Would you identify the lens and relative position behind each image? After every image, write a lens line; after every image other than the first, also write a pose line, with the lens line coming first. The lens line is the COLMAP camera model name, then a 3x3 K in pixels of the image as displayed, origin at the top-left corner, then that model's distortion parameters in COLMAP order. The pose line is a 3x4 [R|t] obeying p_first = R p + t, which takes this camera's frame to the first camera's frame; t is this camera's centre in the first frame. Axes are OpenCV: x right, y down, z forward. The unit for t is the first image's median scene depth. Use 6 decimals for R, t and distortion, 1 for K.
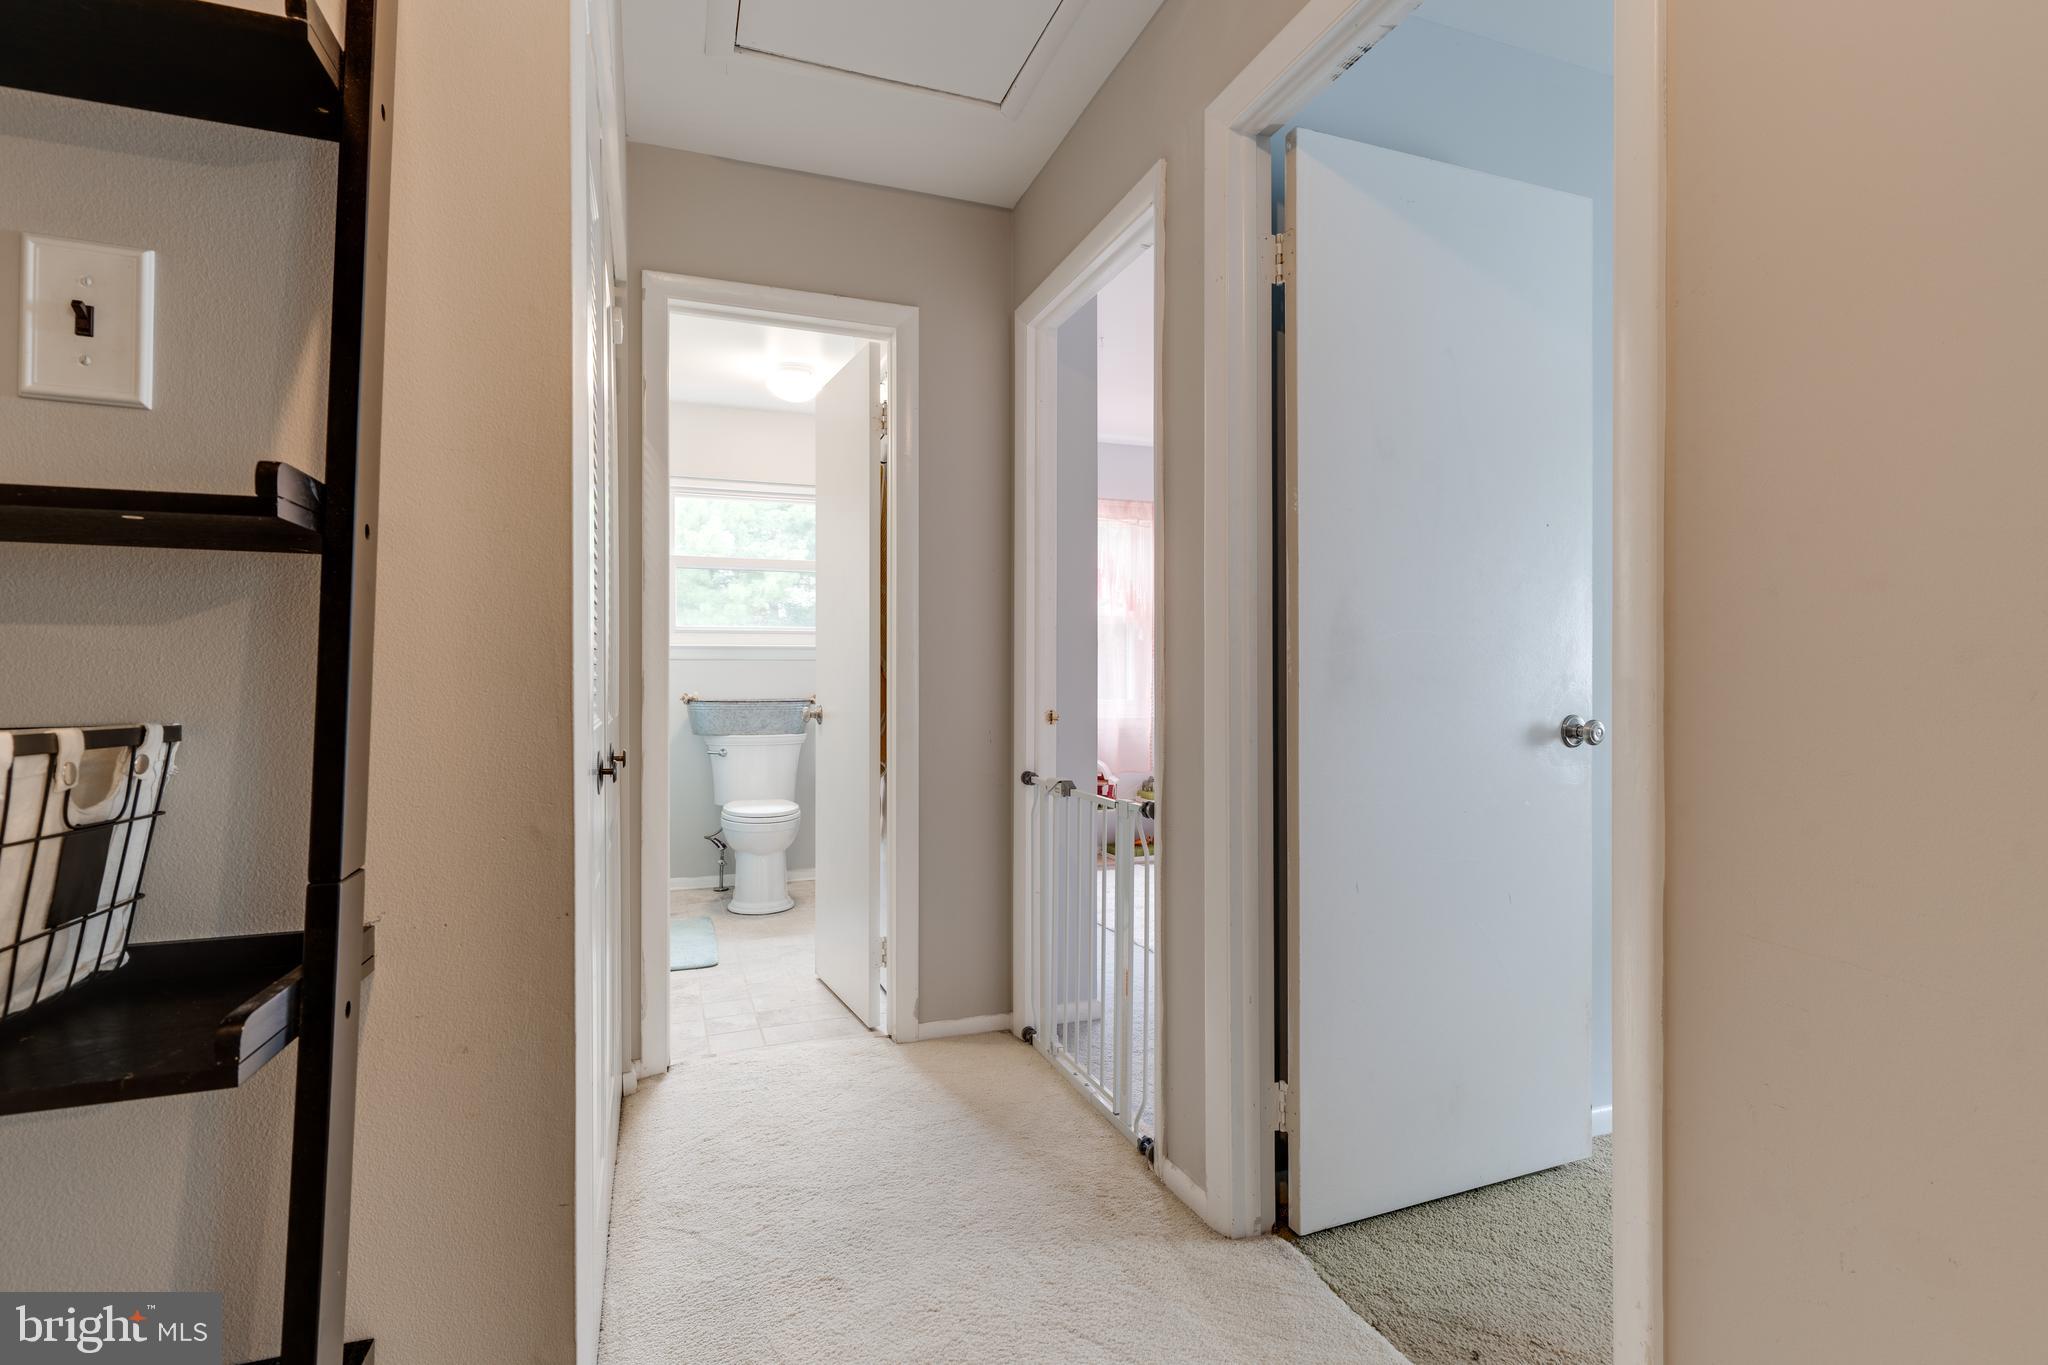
lens RADIAL K [[972.4, 0, 1024.0], [0, 972.4, 682.5], [0, 0, 1]] dist [-0.000485, -0.000020]
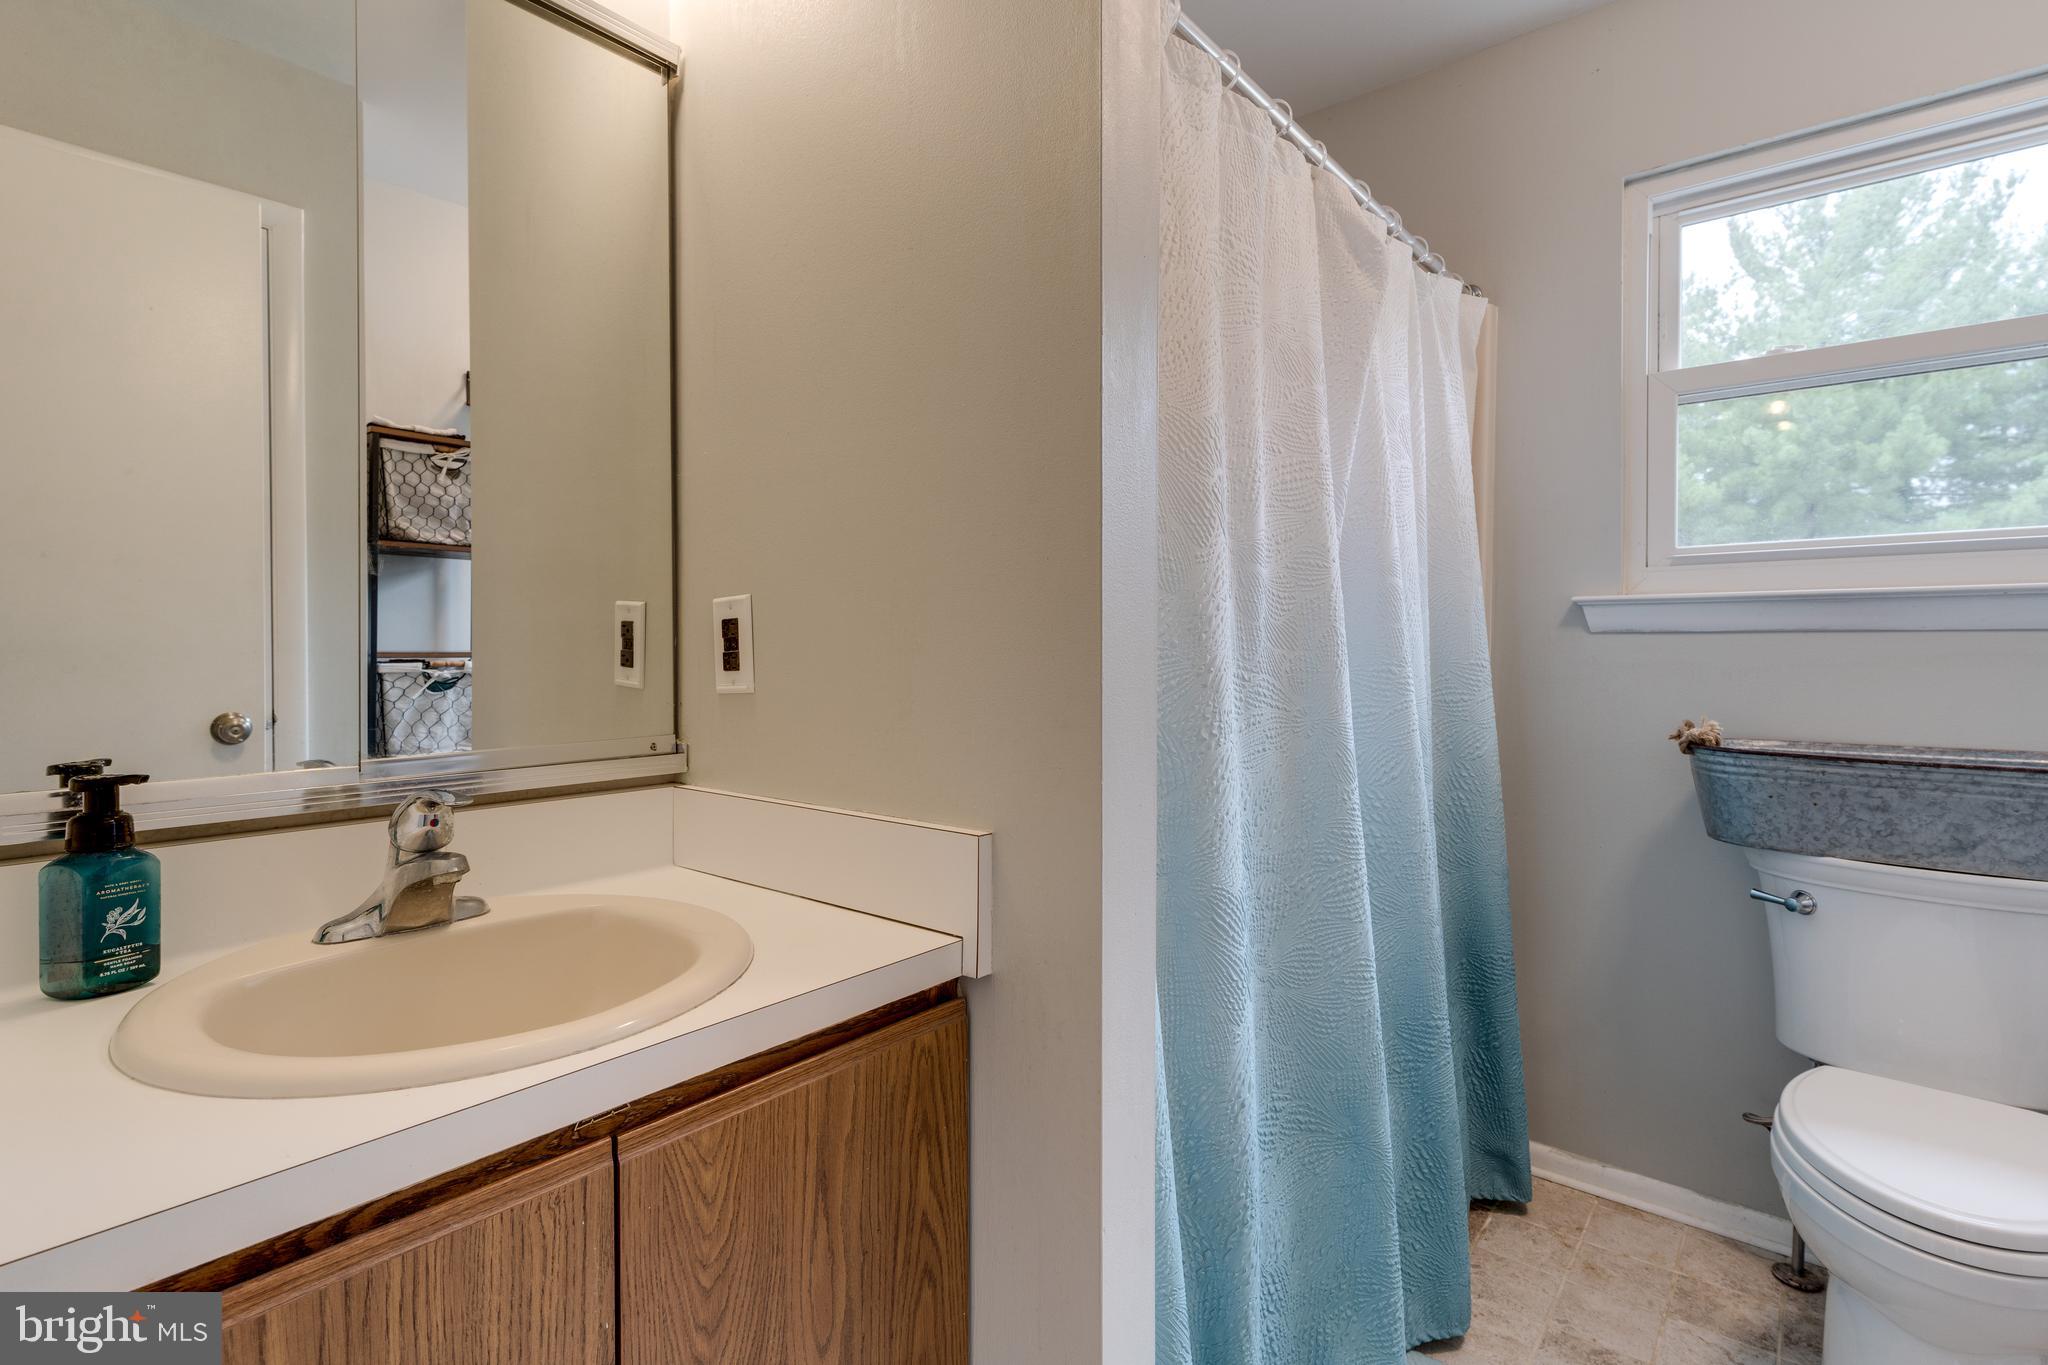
lens RADIAL K [[972.4, 0, 1024.0], [0, 972.4, 682.5], [0, 0, 1]] dist [-0.000485, -0.000020]
pose [[0.493204, 0.016422, -0.869759, -0.148477], [0.007034, 0.999714, 0.022864, -0.015145], [0.869885, -0.017395, 0.492947, 0.595529]]
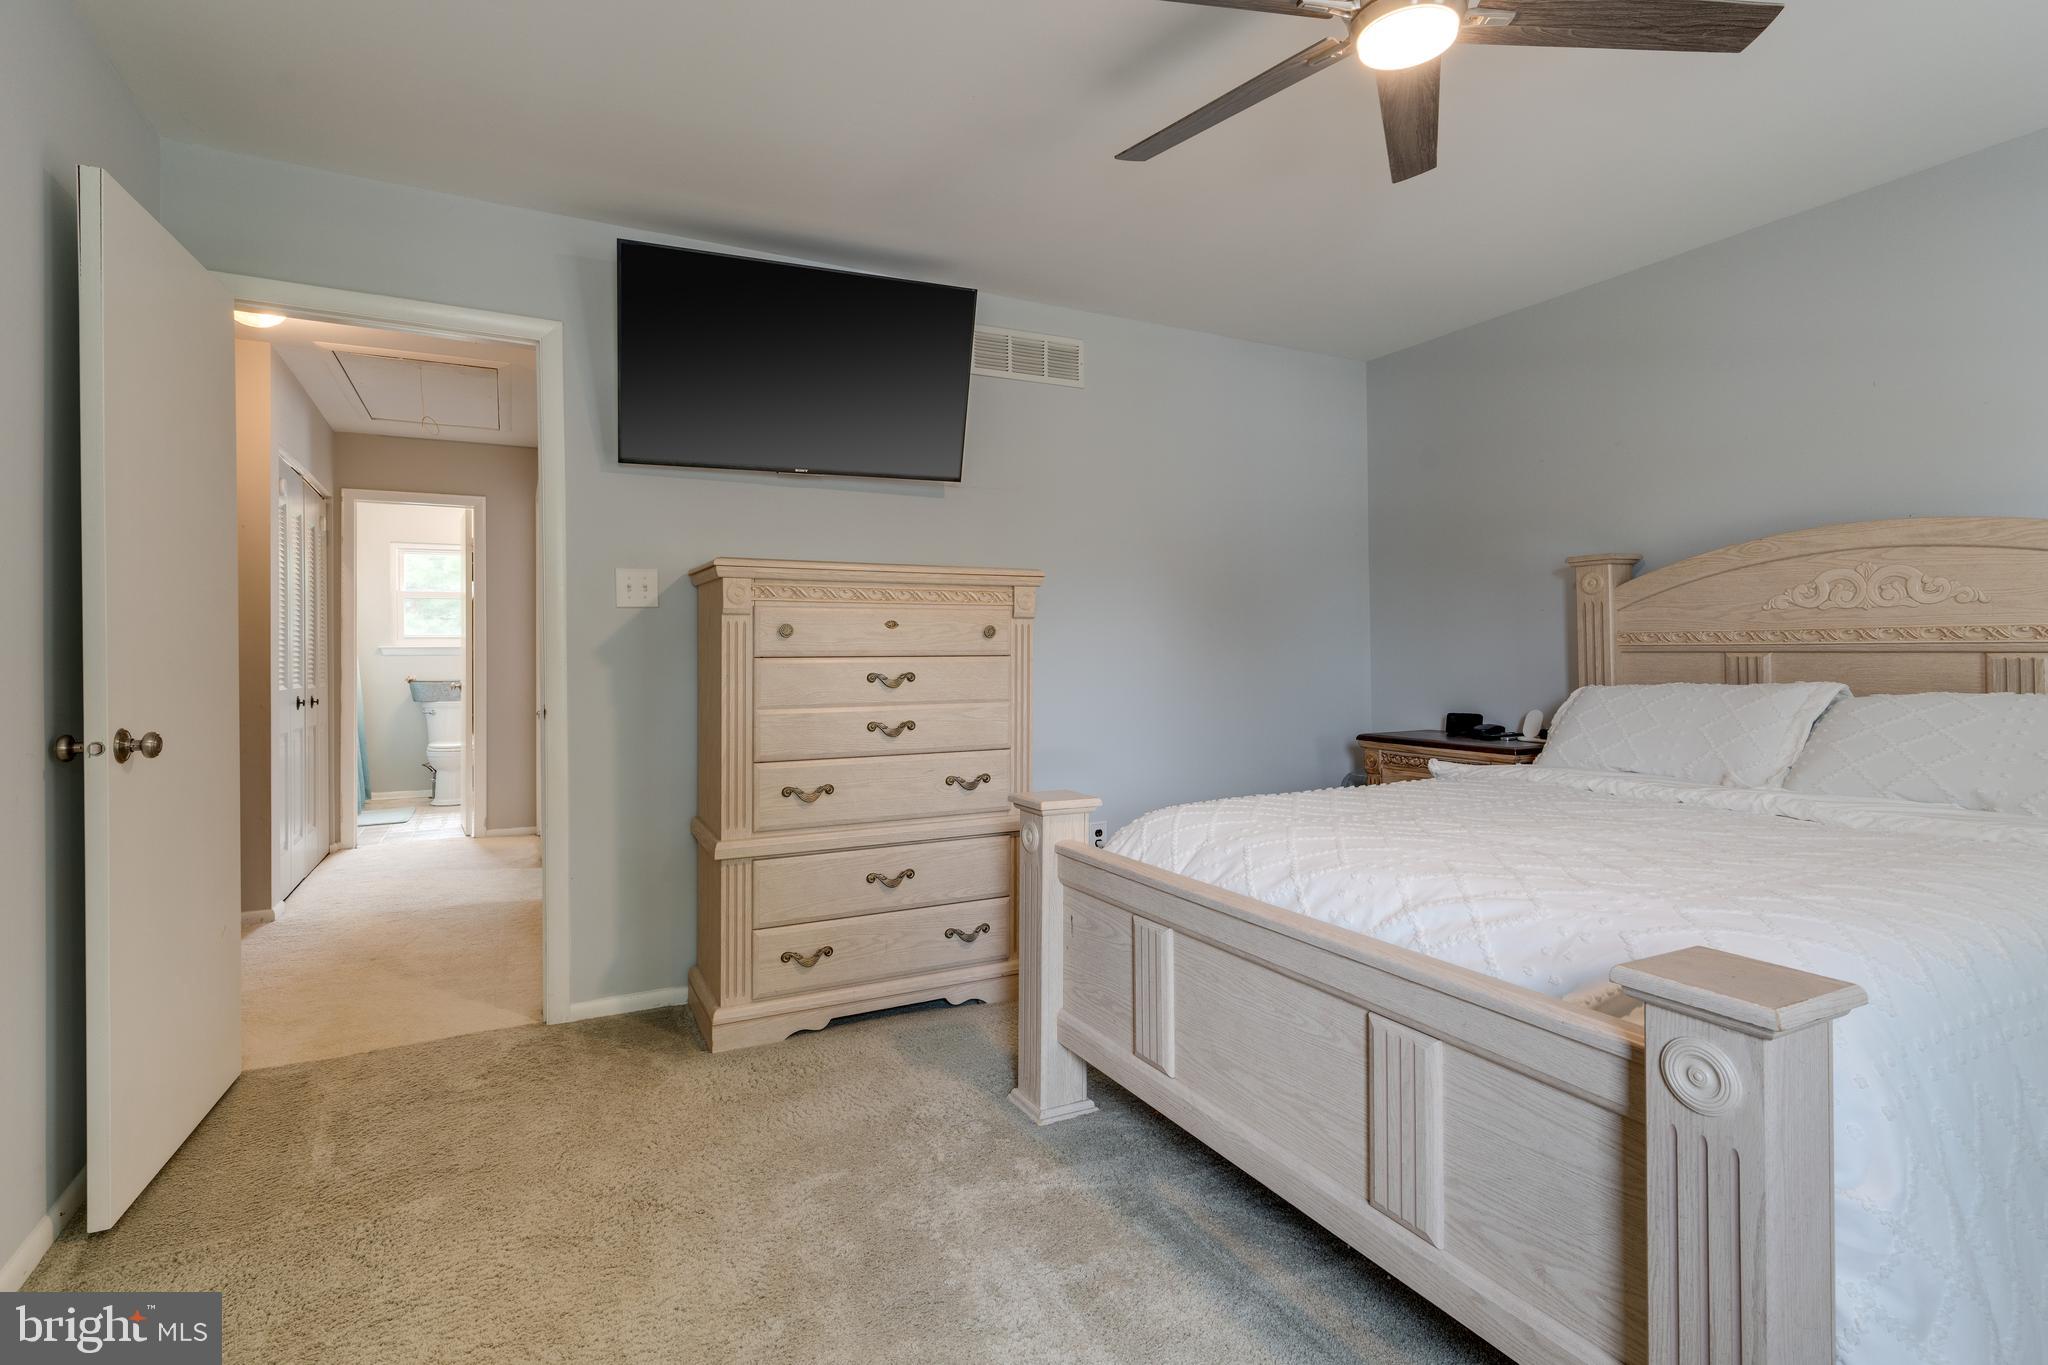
lens RADIAL K [[972.4, 0, 1024.0], [0, 972.4, 682.5], [0, 0, 1]] dist [-0.000485, -0.000020]
pose [[0.993126, -0.005926, 0.116896, 0.523529], [0.002588, 0.999585, 0.028689, -0.025211], [-0.117018, -0.028189, 0.992730, -0.816000]]
